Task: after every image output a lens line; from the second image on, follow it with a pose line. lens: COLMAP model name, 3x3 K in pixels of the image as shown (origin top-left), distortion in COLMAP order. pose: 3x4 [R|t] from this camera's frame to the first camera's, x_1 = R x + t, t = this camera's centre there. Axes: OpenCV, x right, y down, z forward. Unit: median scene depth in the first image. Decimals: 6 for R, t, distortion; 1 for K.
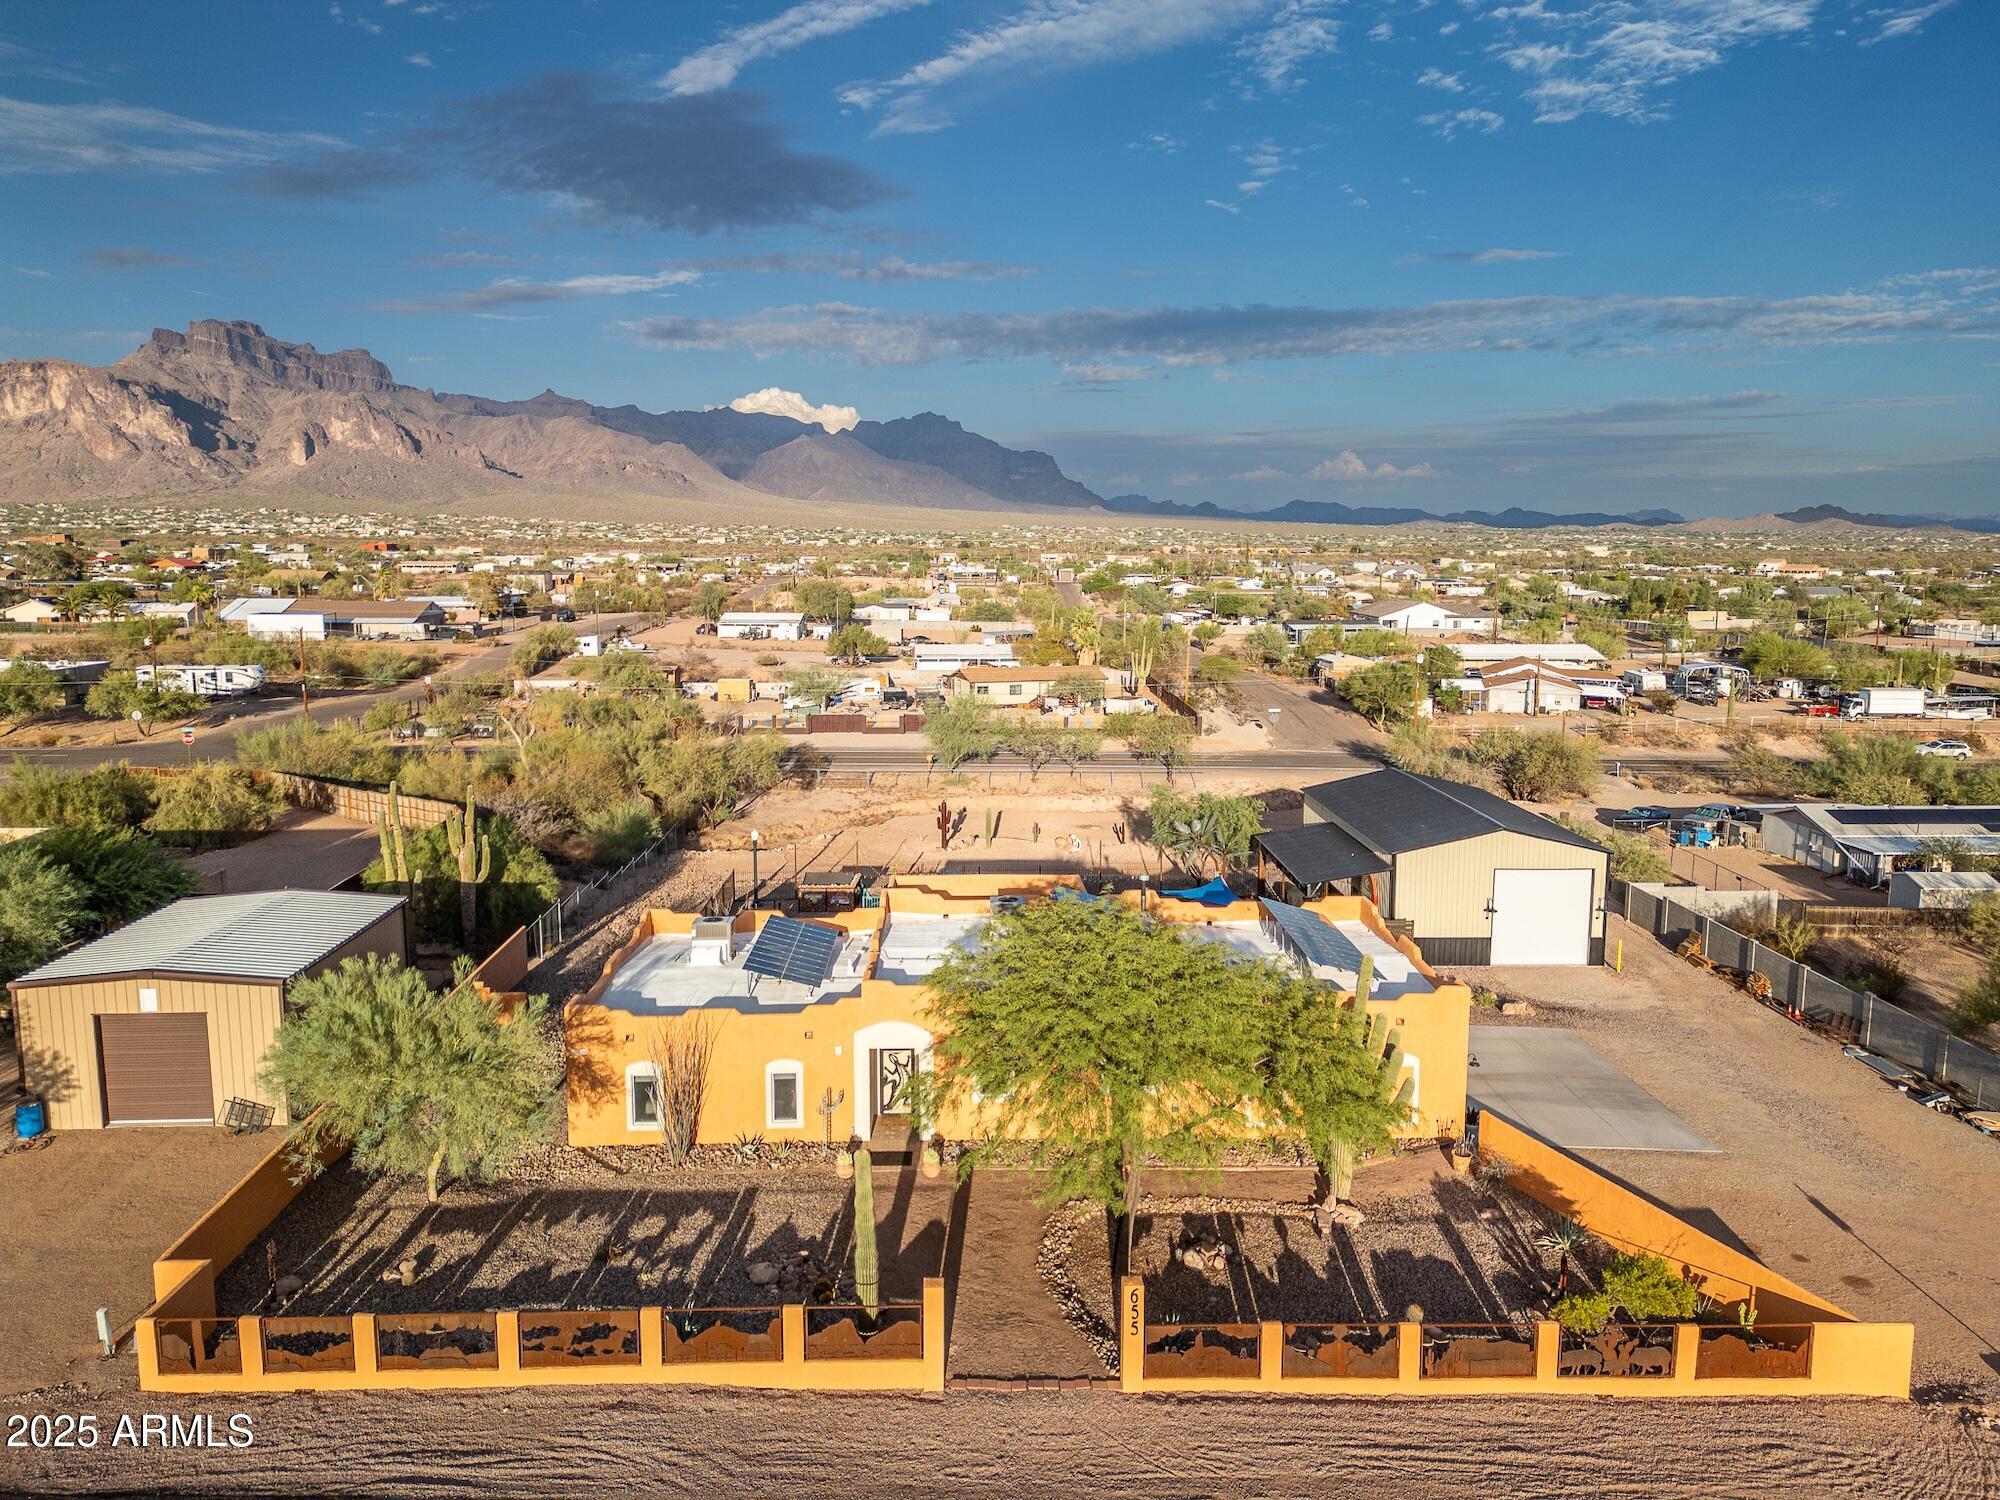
lens RADIAL K [[1396.8, 0, 996.9], [0, 1396.8, 748.8], [0, 0, 1]] dist [0.064590, -0.057030]
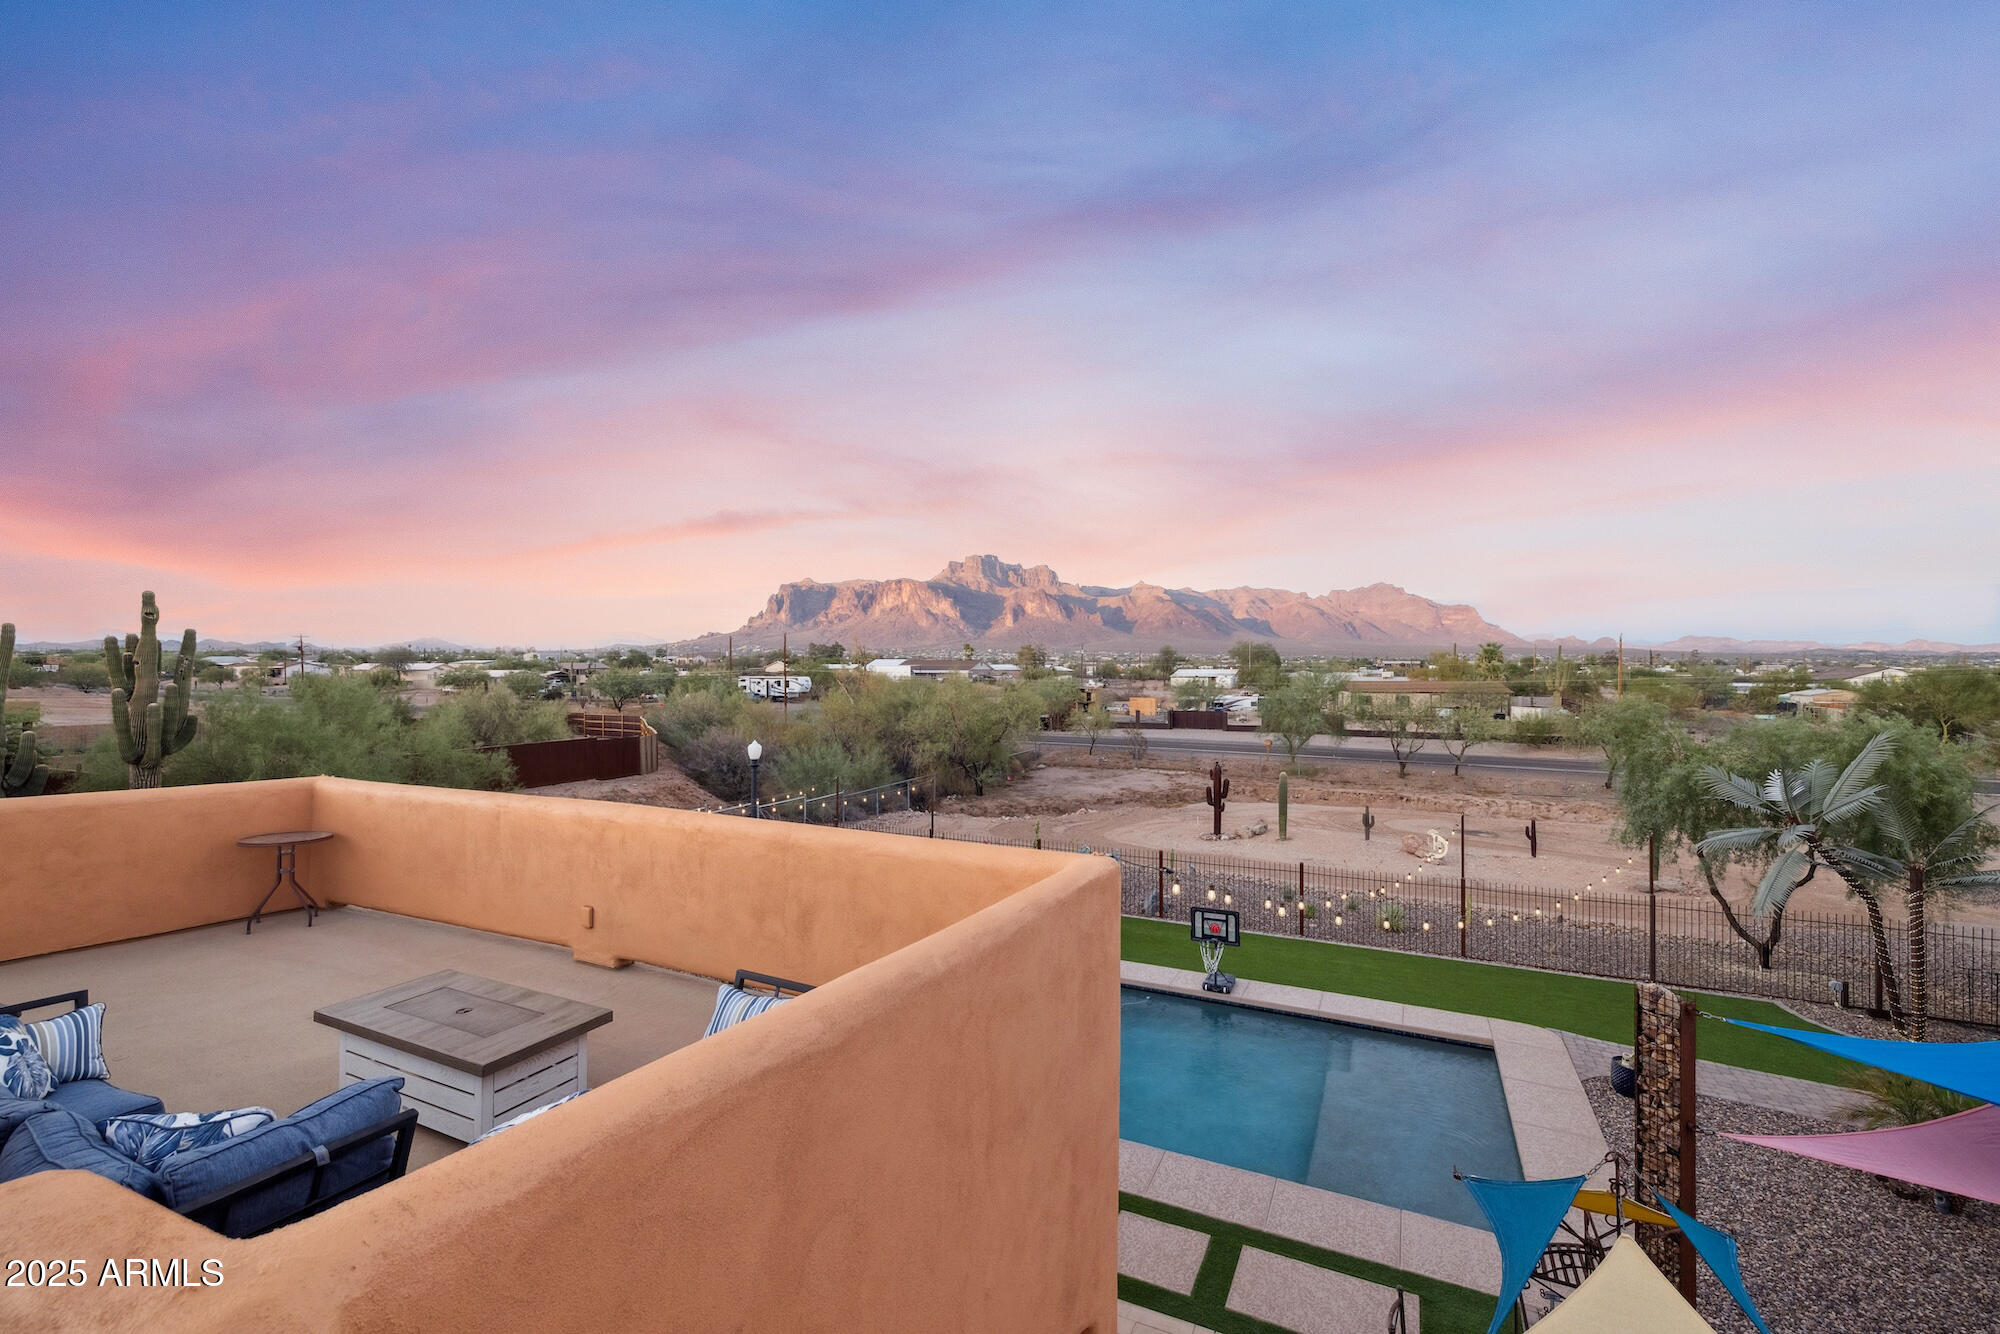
lens RADIAL K [[855.2, 0, 988.4], [0, 855.2, 666.2], [0, 0, 1]] dist [0.001020, 0.000031]
pose [[0.887193, -0.002827, -0.461390, 0.152010], [-0.065102, 0.989210, -0.131244, 0.152053], [0.456782, 0.146476, 0.877436, 1.662336]]
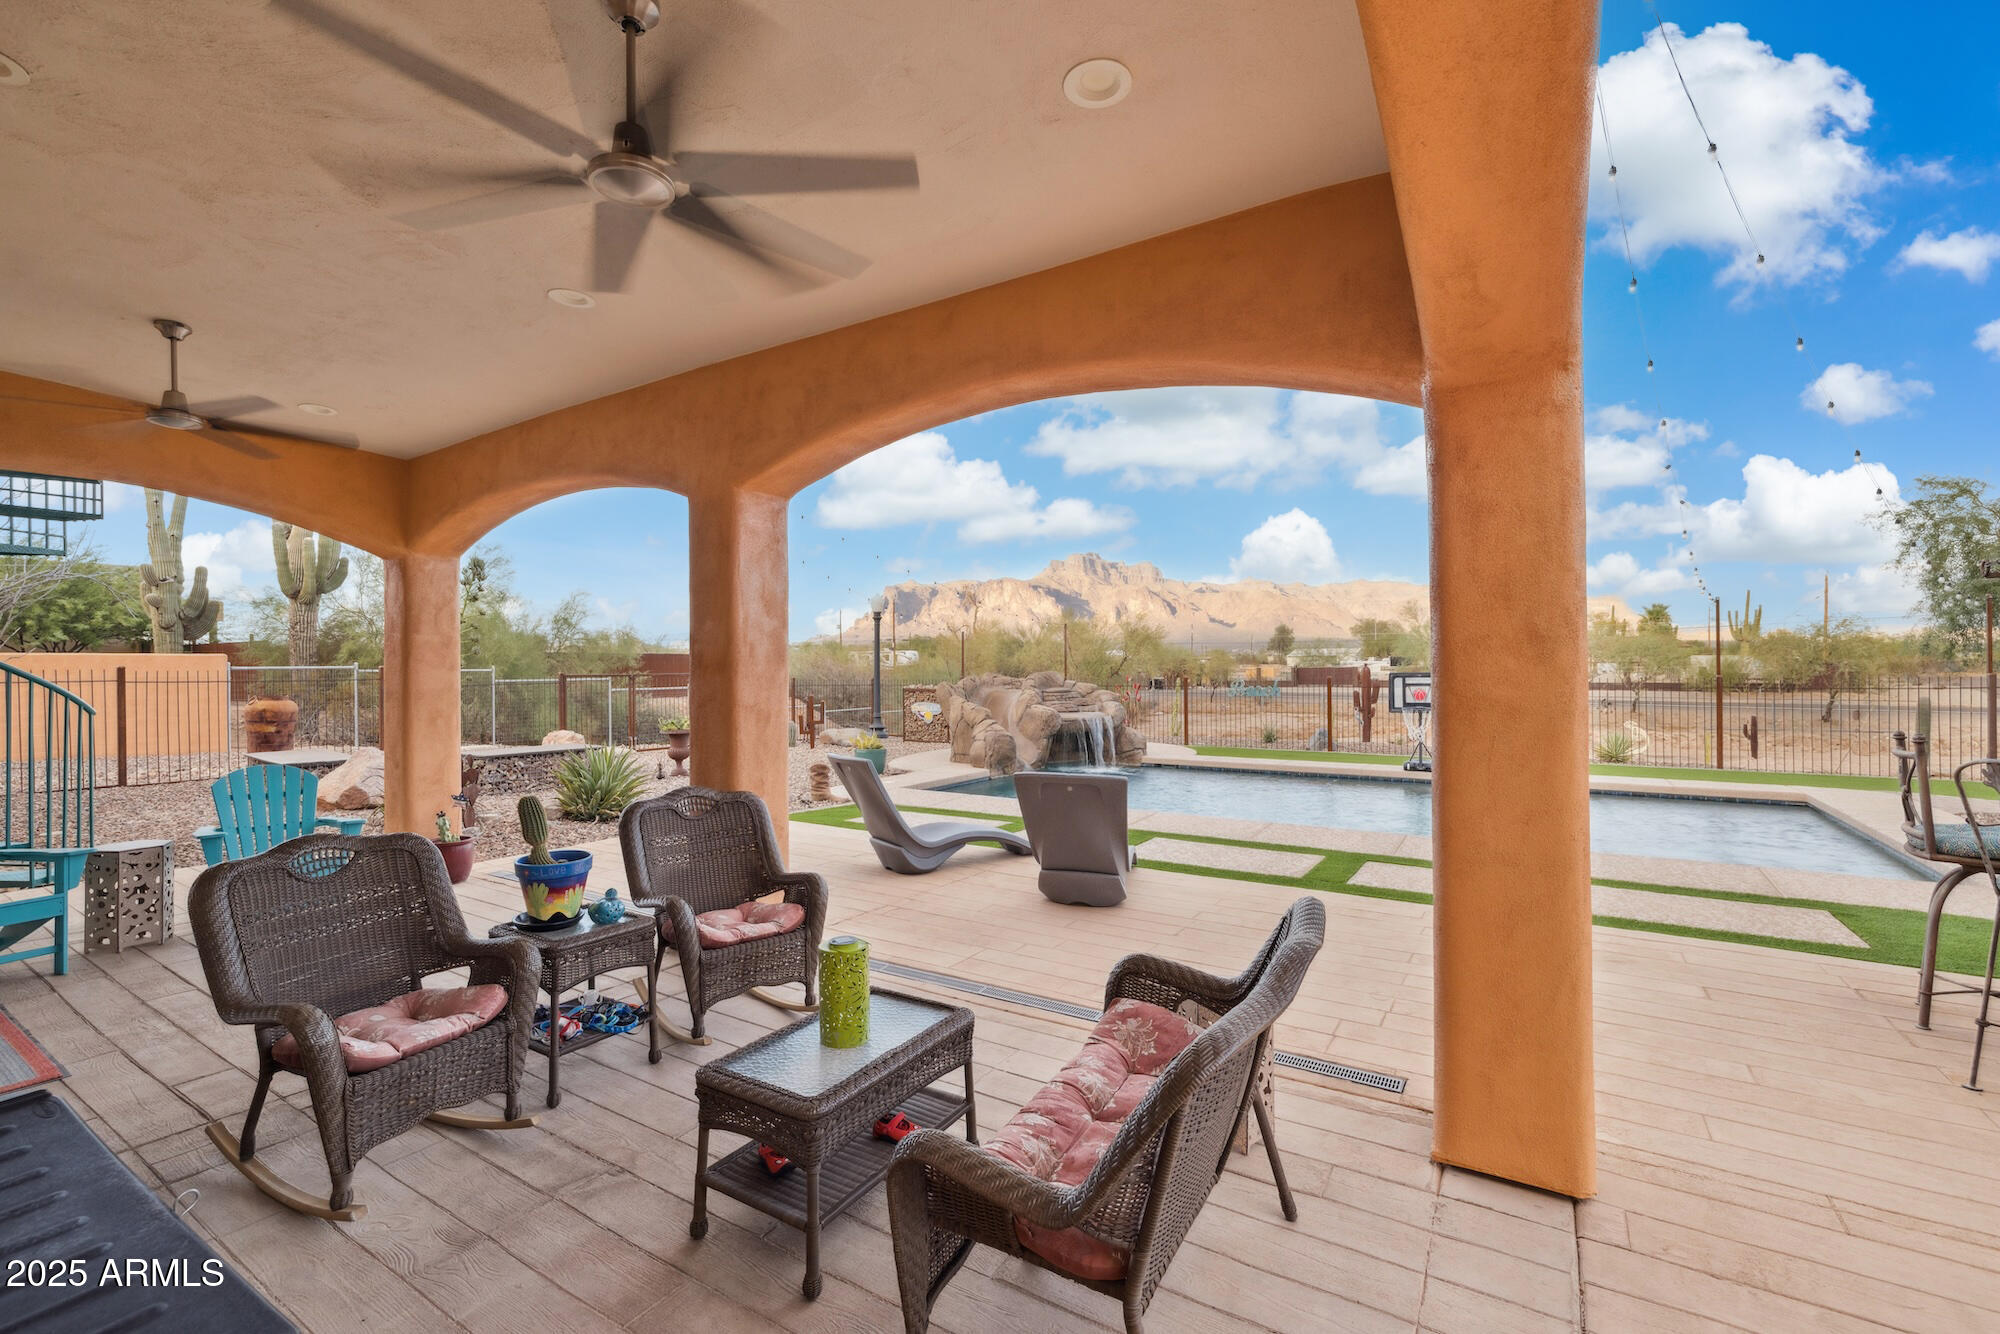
lens RADIAL K [[855.2, 0, 988.4], [0, 855.2, 666.2], [0, 0, 1]] dist [0.001020, 0.000031]
pose [[0.825937, -0.008936, -0.563692, 0.102811], [-0.072870, 0.989794, -0.122462, 0.279000], [0.559033, 0.142223, 0.816856, 1.712911]]
